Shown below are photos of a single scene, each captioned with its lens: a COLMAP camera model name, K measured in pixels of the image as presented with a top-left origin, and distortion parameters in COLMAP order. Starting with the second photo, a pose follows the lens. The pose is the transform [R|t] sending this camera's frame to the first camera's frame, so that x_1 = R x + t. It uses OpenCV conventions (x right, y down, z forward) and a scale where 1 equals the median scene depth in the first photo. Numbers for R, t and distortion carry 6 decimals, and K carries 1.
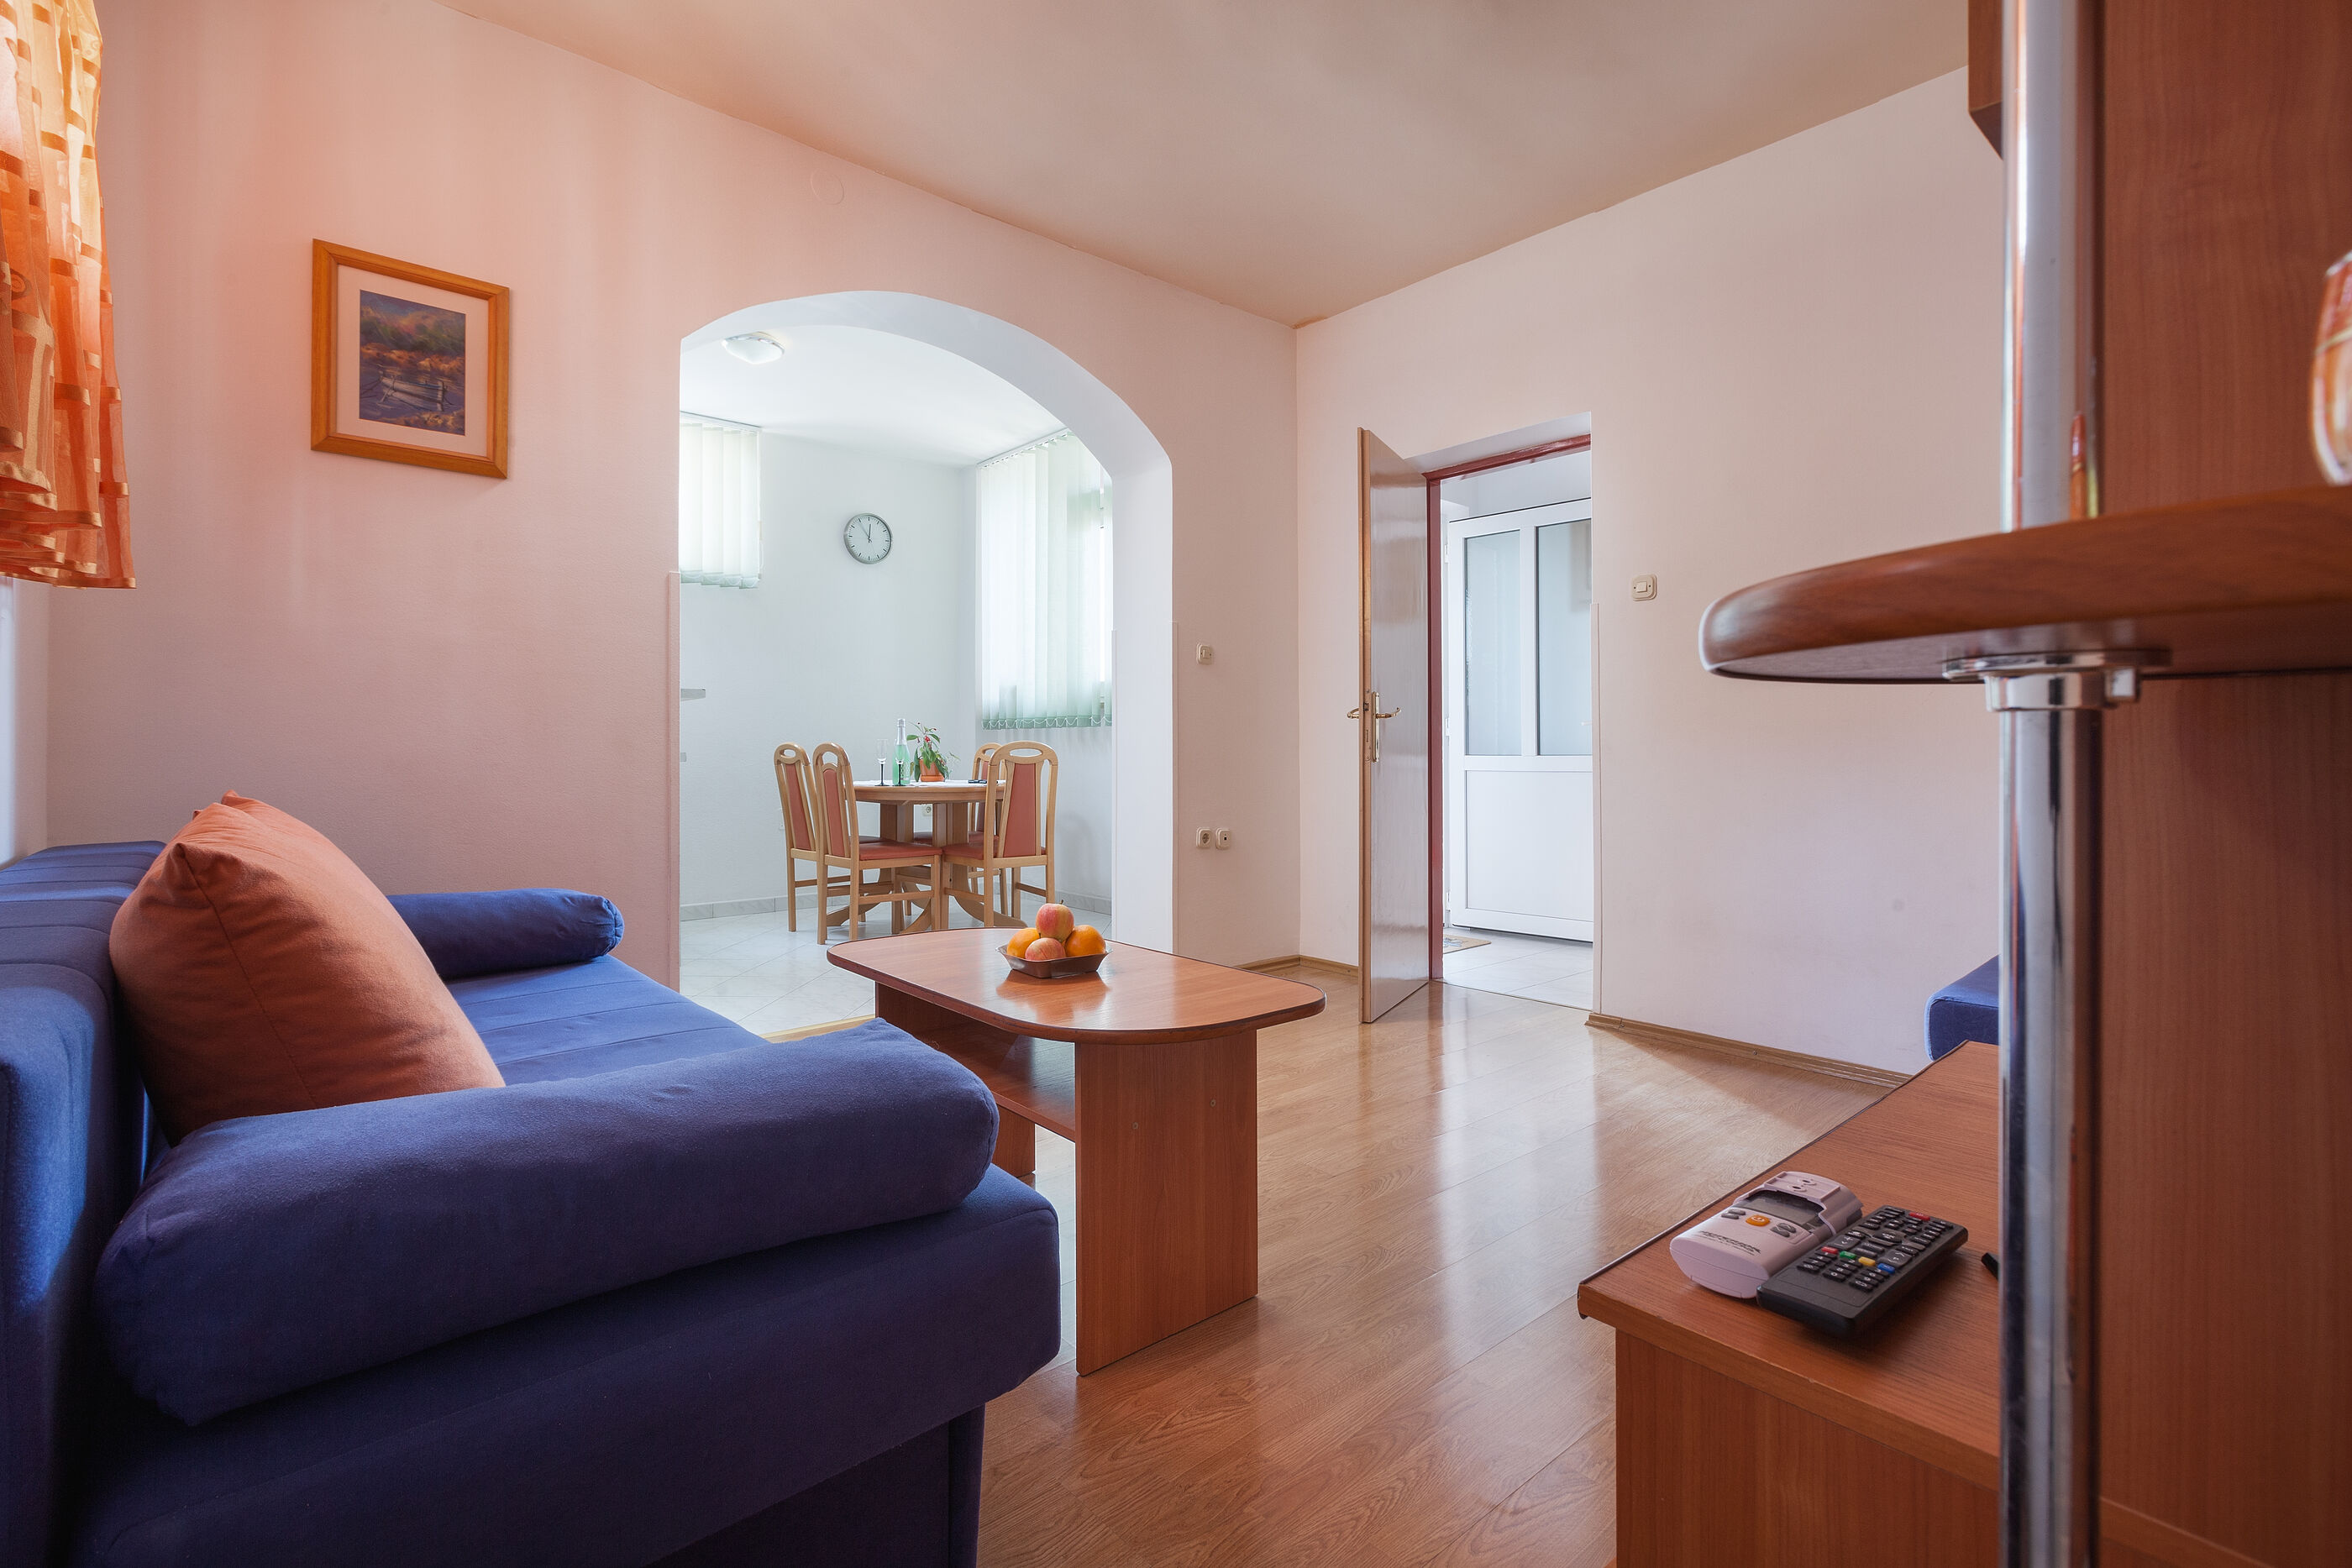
lens RADIAL K [[1072.2, 0, 1176.0], [0, 1072.2, 784.0], [0, 0, 1]] dist [-0.000122, -0.000005]
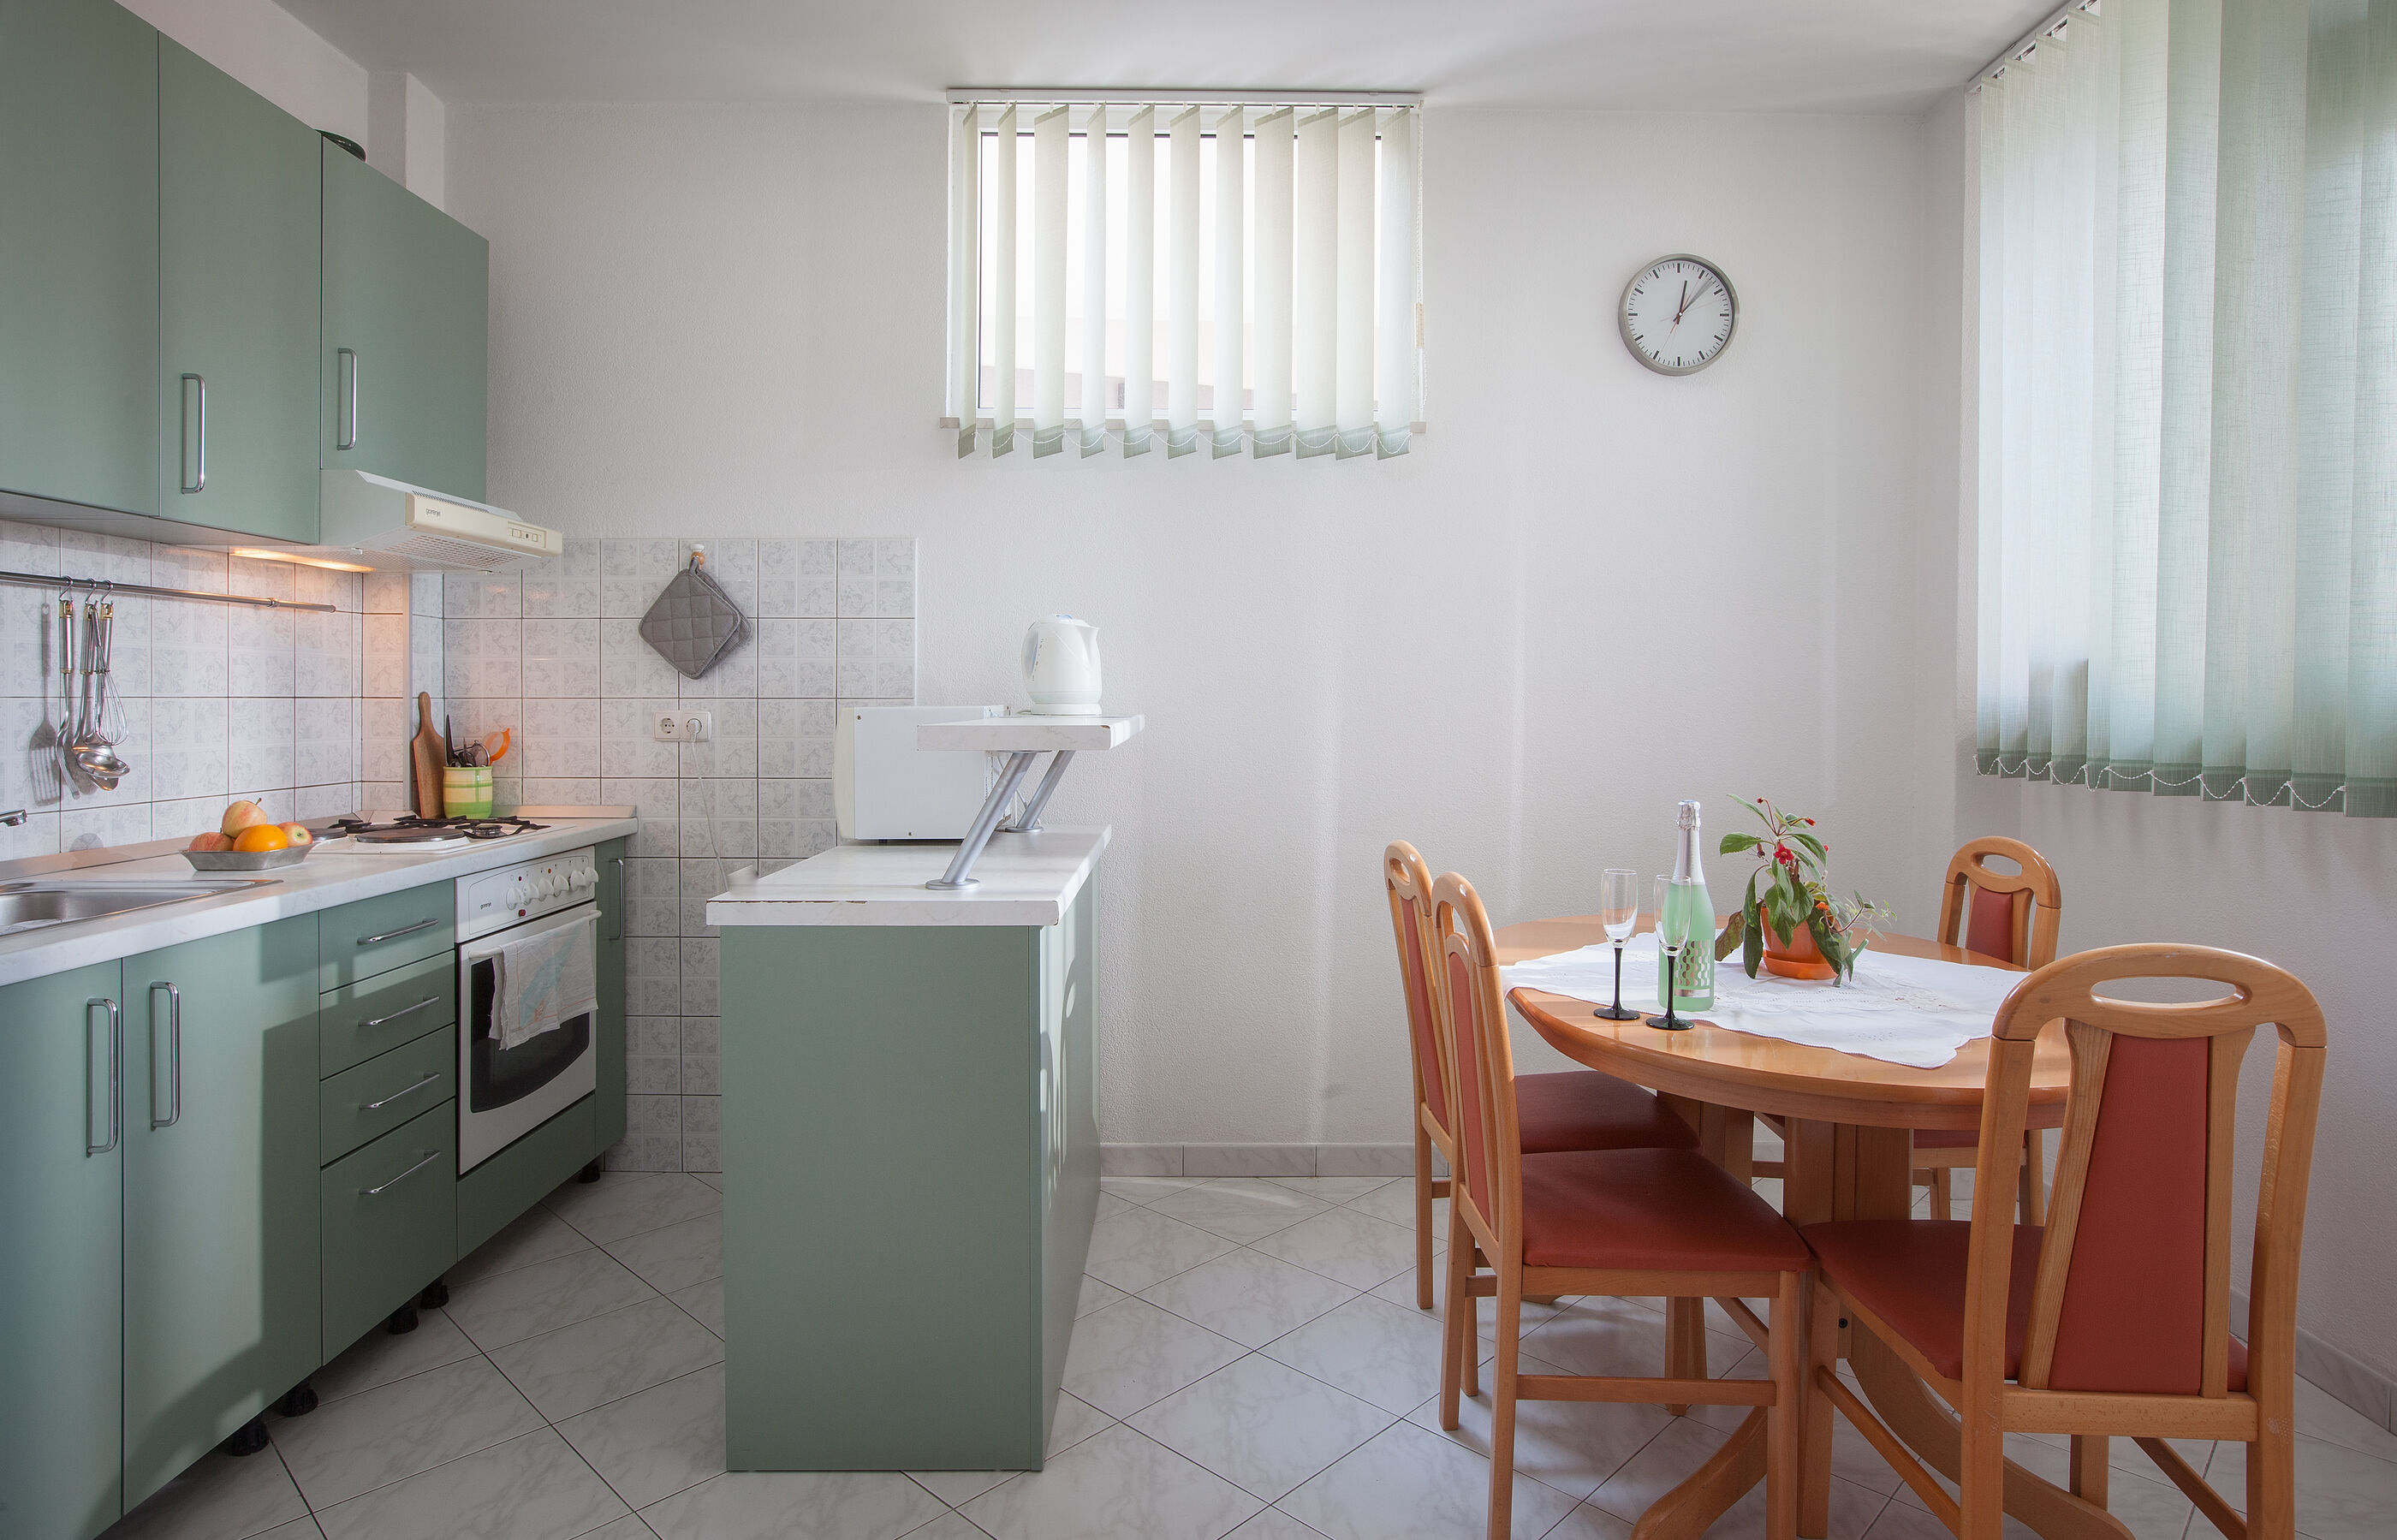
lens RADIAL K [[1341.7, 0, 1203.6], [0, 1341.7, 728.4], [0, 0, 1]] dist [-0.004582, 0.000866]
pose [[0.762200, 0.017134, -0.647115, -0.088041], [-0.012663, 0.999853, 0.011558, -0.072161], [0.647217, -0.000616, 0.762305, 0.494212]]
